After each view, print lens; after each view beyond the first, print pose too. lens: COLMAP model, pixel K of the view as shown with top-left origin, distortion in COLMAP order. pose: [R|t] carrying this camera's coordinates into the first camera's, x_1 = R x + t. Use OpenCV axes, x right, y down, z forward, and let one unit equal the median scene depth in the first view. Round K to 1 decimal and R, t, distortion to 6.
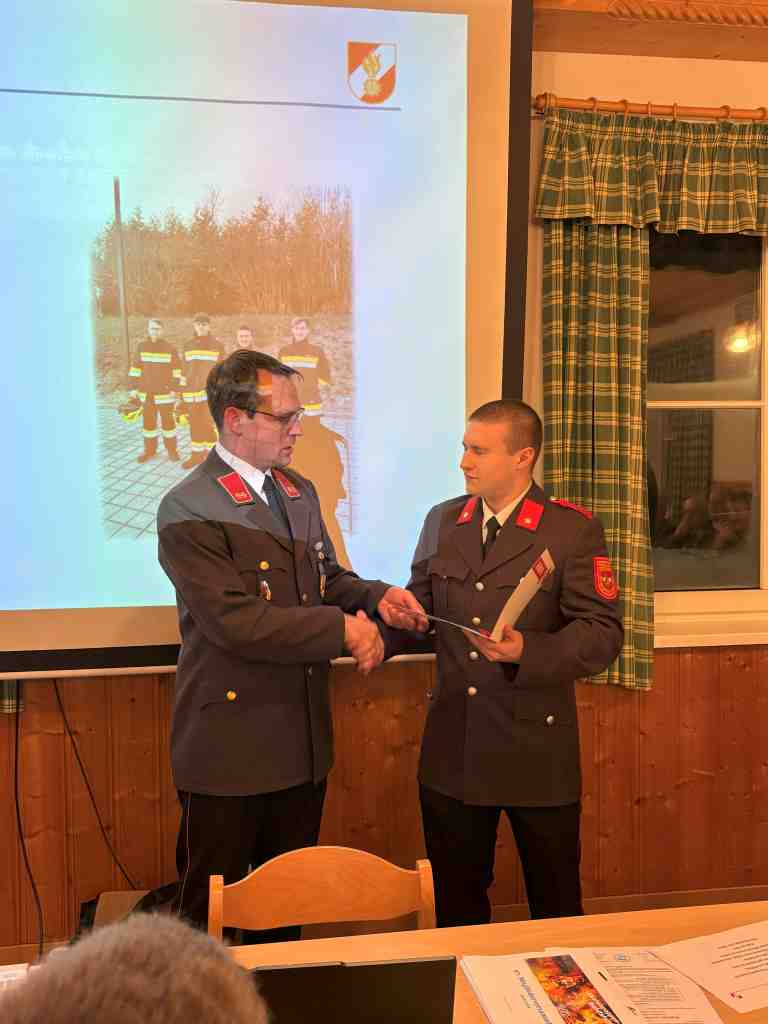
lens RADIAL K [[1063.7, 0, 384.6], [0, 1063.7, 506.1], [0, 0, 1]] dist [0.006518, 0.000000]
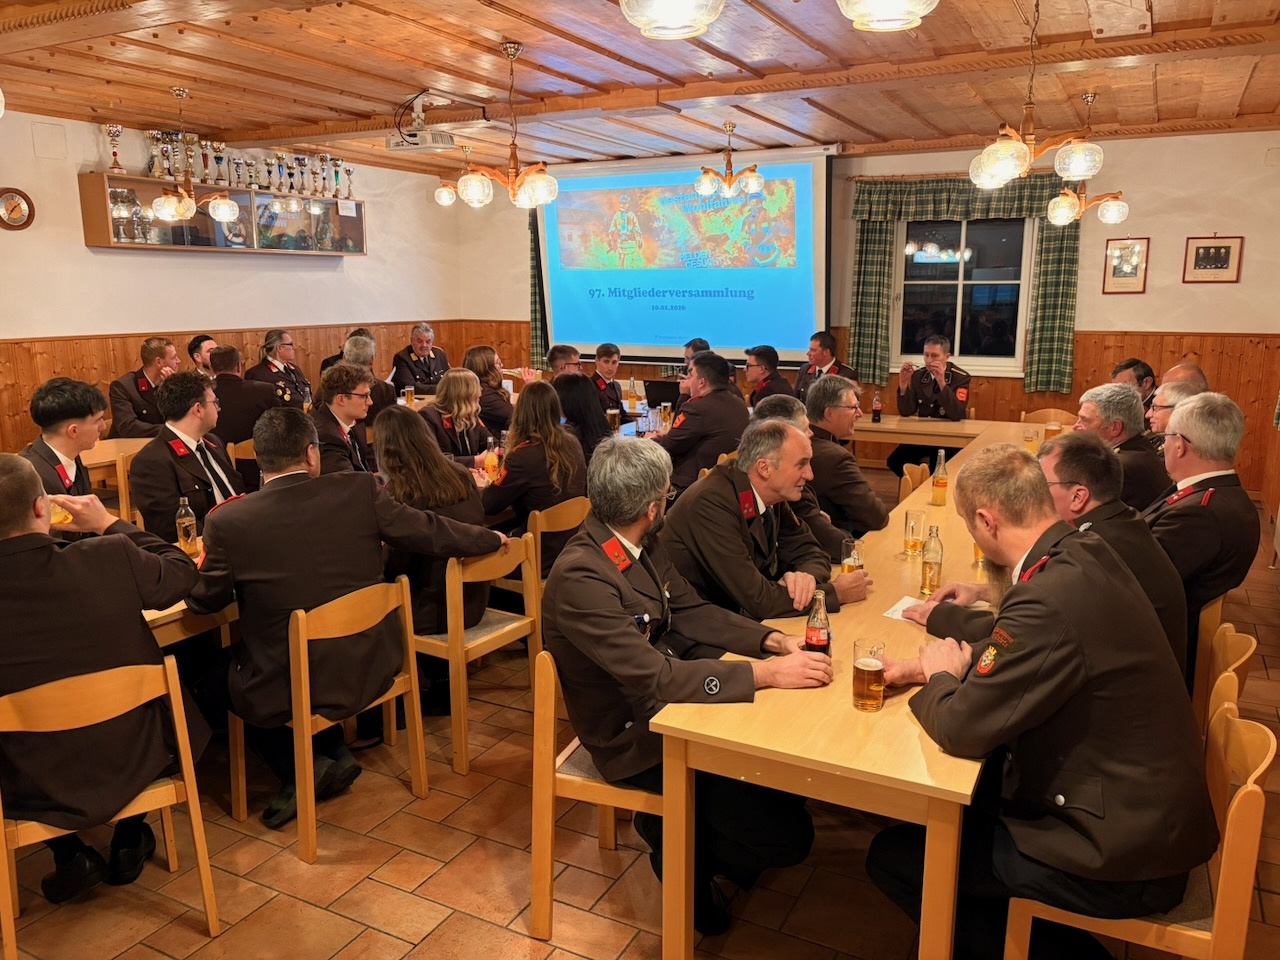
lens RADIAL K [[990.7, 0, 610.7], [0, 990.7, 472.1], [0, 0, 1]] dist [0.039428, -0.049472]
pose [[0.775968, 0.121549, -0.618950, 1.394930], [-0.040497, 0.988834, 0.143416, 0.049309], [0.629471, -0.086220, 0.772226, -1.573026]]
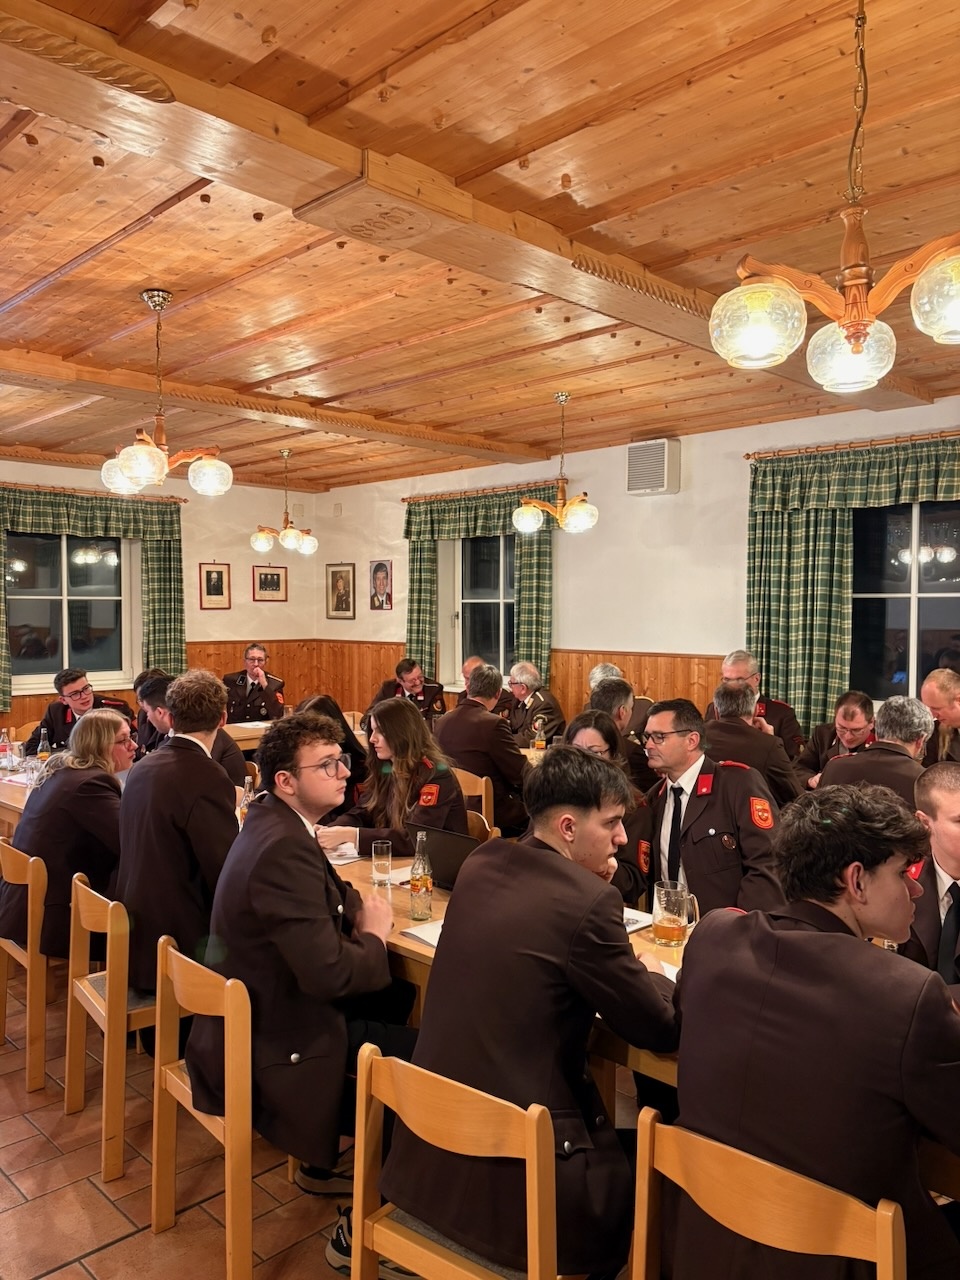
lens RADIAL K [[981.4, 0, 498.2], [0, 981.4, 641.7], [0, 0, 1]] dist [0.008700, 0.021799]
pose [[0.809167, -0.006385, 0.587544, -0.188583], [0.018245, 0.999732, -0.014263, 0.063865], [-0.587295, 0.022261, 0.809067, -1.615794]]
